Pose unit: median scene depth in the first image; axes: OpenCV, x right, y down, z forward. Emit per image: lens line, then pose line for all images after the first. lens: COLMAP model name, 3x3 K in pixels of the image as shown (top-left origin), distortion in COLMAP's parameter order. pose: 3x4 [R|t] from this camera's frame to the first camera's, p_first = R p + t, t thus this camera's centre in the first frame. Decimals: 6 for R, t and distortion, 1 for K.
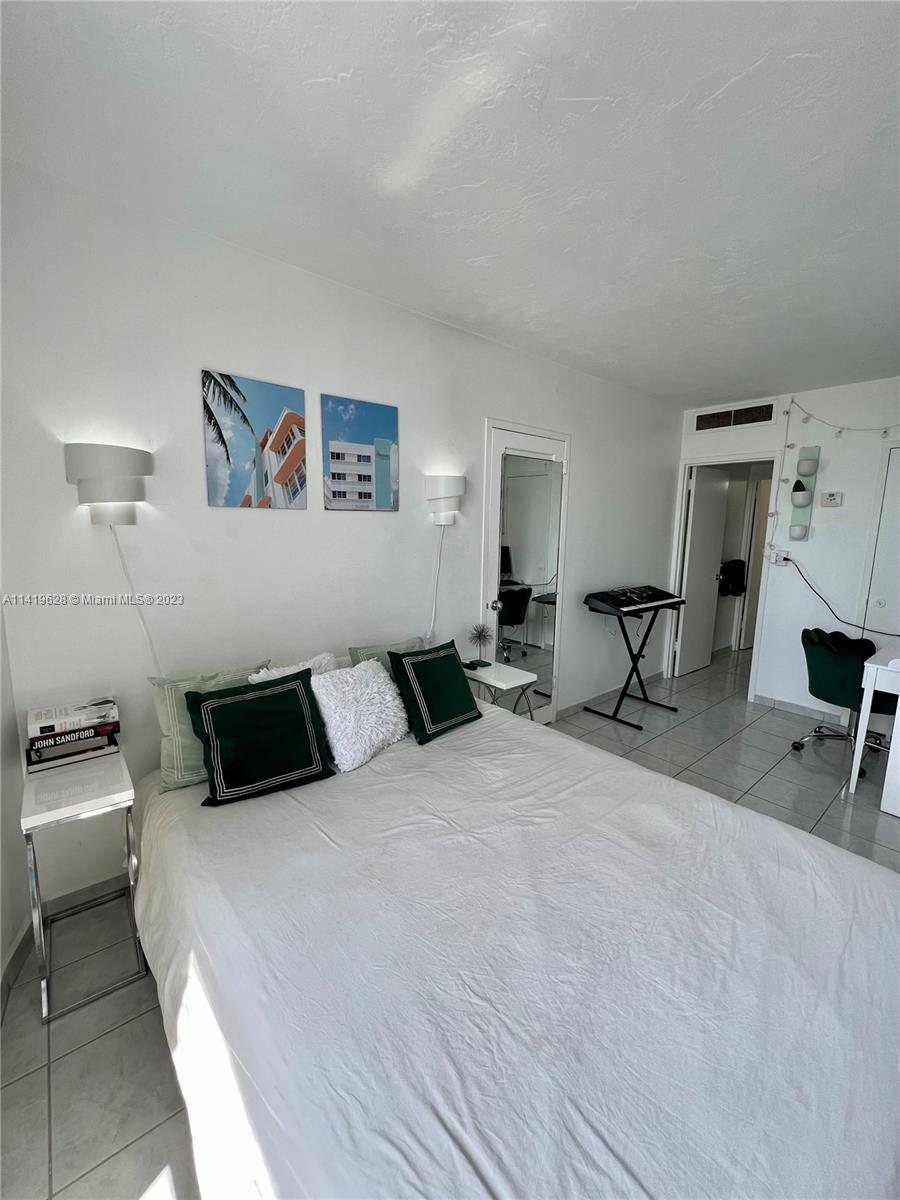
lens RADIAL K [[482.2, 0, 452.5], [0, 482.2, 598.8], [0, 0, 1]] dist [-0.000870, 0.000528]
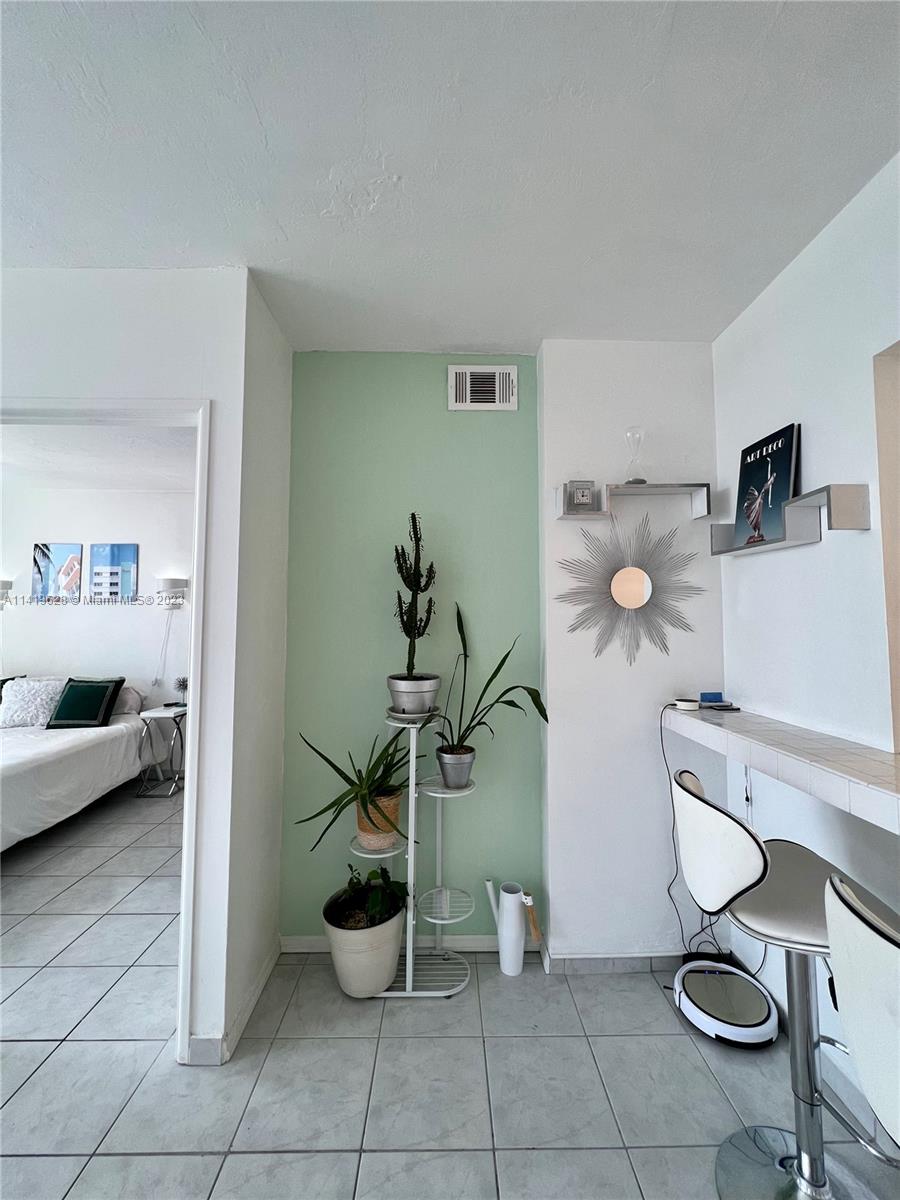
lens RADIAL K [[482.2, 0, 449.9], [0, 482.2, 597.6], [0, 0, 1]] dist [-0.000870, 0.000528]
pose [[0.774140, -0.050737, -0.630978, 2.239049], [-0.089104, 0.978124, -0.187972, 0.030543], [0.626712, 0.201740, 0.752684, 0.510278]]
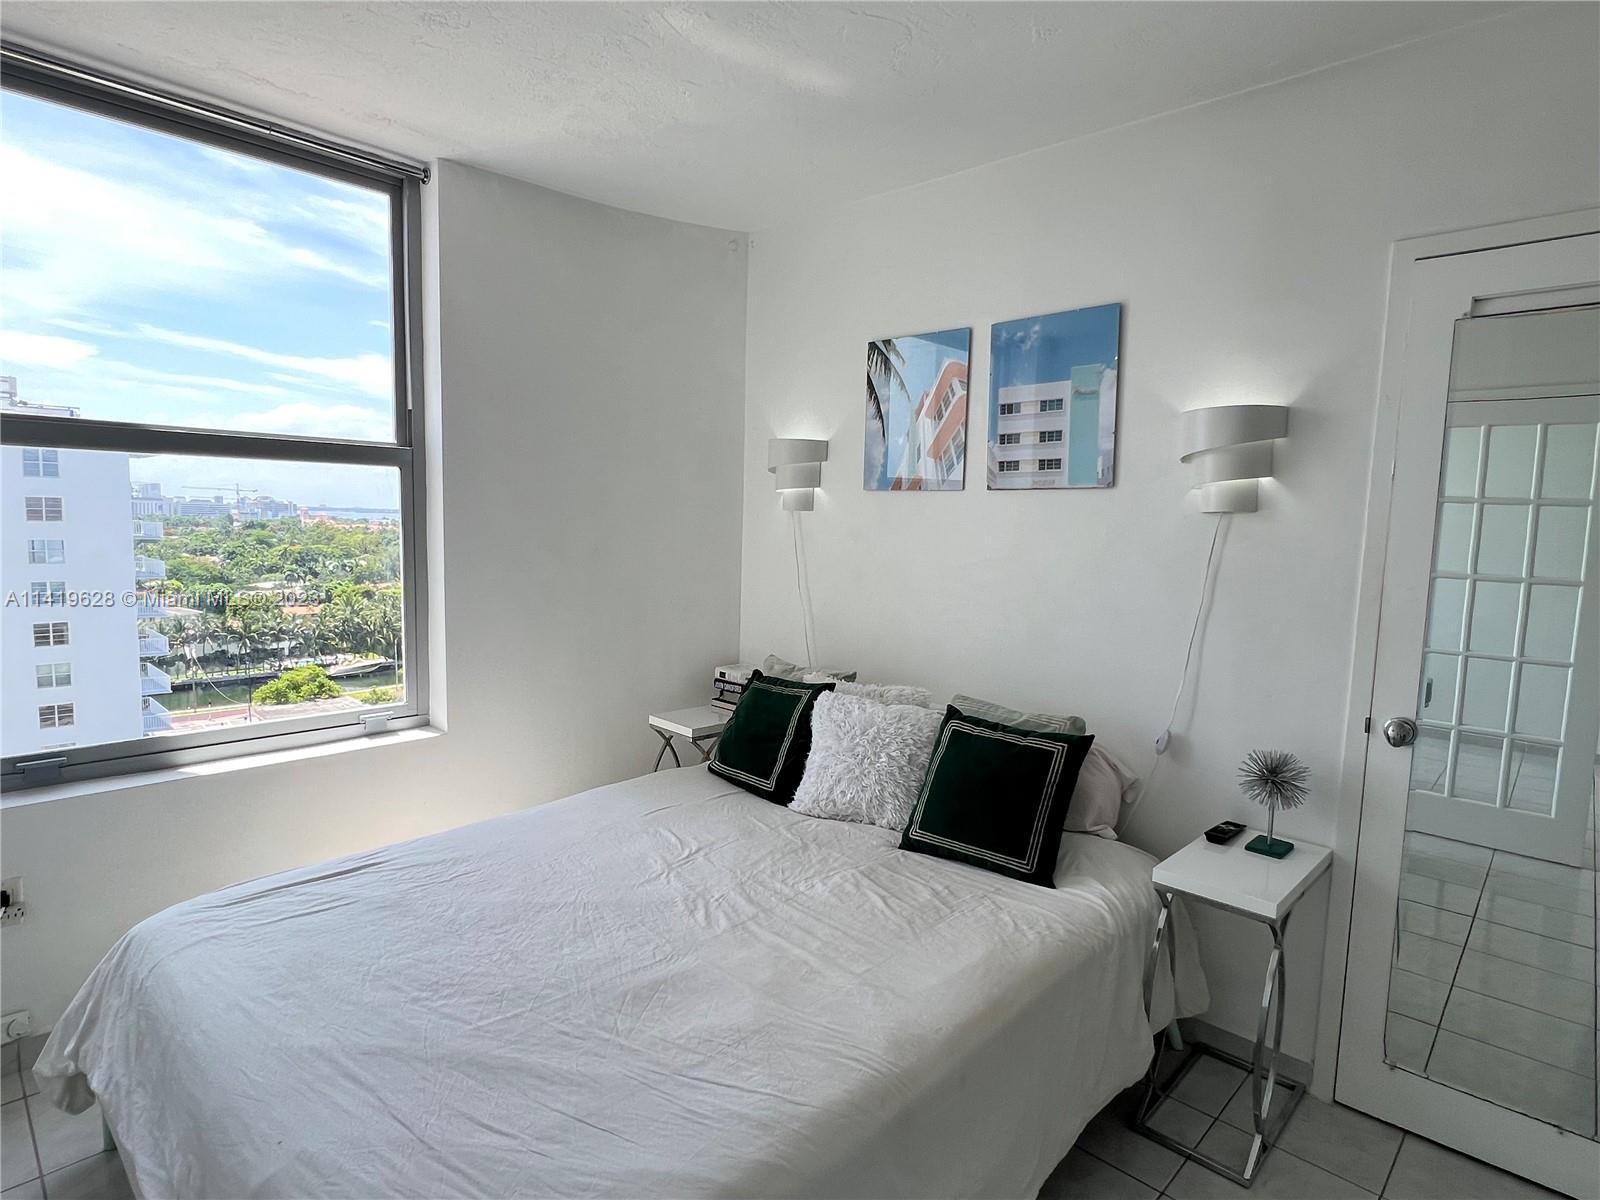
lens RADIAL K [[869.0, 0, 785.7], [0, 869.0, 608.6], [0, 0, 1]] dist [-0.005560, -0.000754]
pose [[0.097856, 0.090781, -0.991052, 1.041233], [-0.179000, 0.981196, 0.072204, -0.063791], [0.978971, 0.170332, 0.112265, 0.678489]]
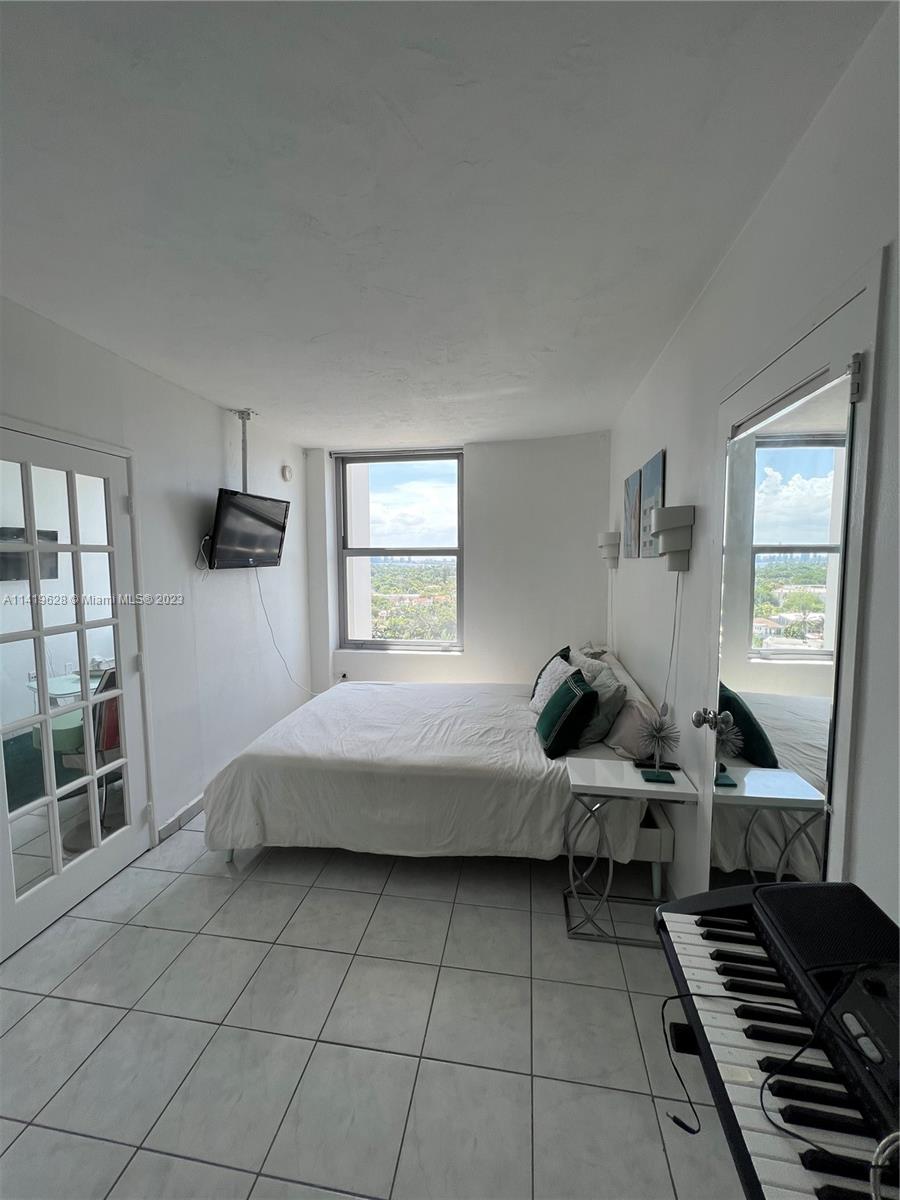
lens RADIAL K [[482.2, 0, 447.7], [0, 482.2, 596.3], [0, 0, 1]] dist [-0.000870, 0.000528]
pose [[-0.759139, 0.039160, -0.649749, 1.010222], [-0.108775, 0.976521, 0.185942, -0.295021], [0.641775, 0.211832, -0.737056, 1.784876]]
